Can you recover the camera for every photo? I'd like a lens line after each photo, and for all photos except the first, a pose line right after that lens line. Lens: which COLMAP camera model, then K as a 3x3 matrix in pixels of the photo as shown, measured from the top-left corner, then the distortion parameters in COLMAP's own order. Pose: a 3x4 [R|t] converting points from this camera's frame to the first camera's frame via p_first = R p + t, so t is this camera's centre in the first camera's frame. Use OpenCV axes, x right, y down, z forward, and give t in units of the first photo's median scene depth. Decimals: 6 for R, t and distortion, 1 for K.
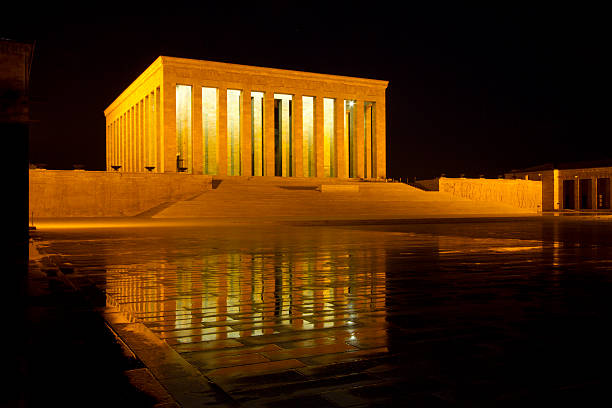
lens RADIAL K [[584.6, 0, 306.0], [0, 584.6, 204.0], [0, 0, 1]] dist [0.002425, 0.005980]
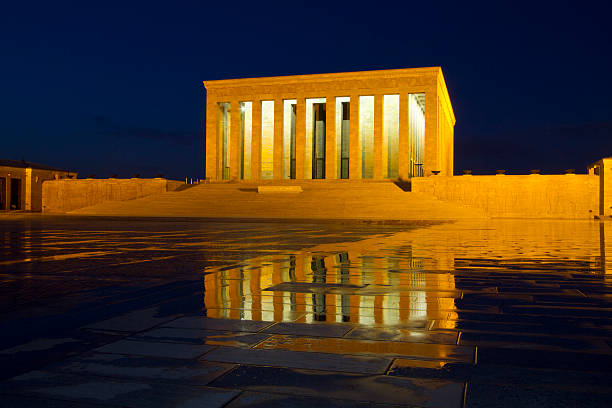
lens RADIAL K [[584.6, 0, 306.0], [0, 584.6, 204.0], [0, 0, 1]] dist [0.002425, 0.005980]
pose [[0.721993, 0.003831, -0.691890, 0.671913], [-0.009394, 0.999947, -0.004265, 0.001764], [0.691836, 0.009579, 0.721991, 0.256945]]
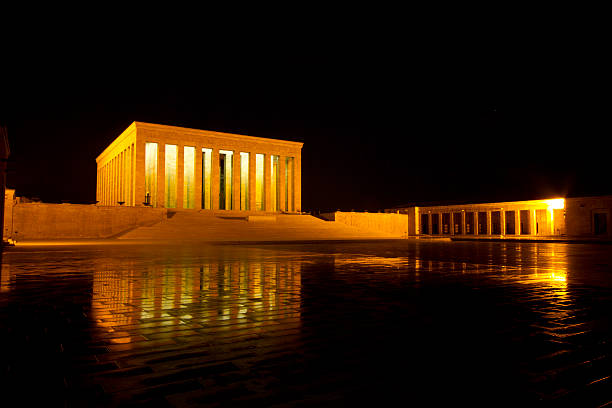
lens RADIAL K [[439.8, 0, 306.0], [0, 439.8, 204.0], [0, 0, 1]] dist [-0.005187, 0.001442]
pose [[0.994897, 0.012115, 0.100165, 0.047707], [-0.006245, 0.998256, -0.058709, -0.000383], [-0.100701, 0.057784, 0.993237, -0.053709]]
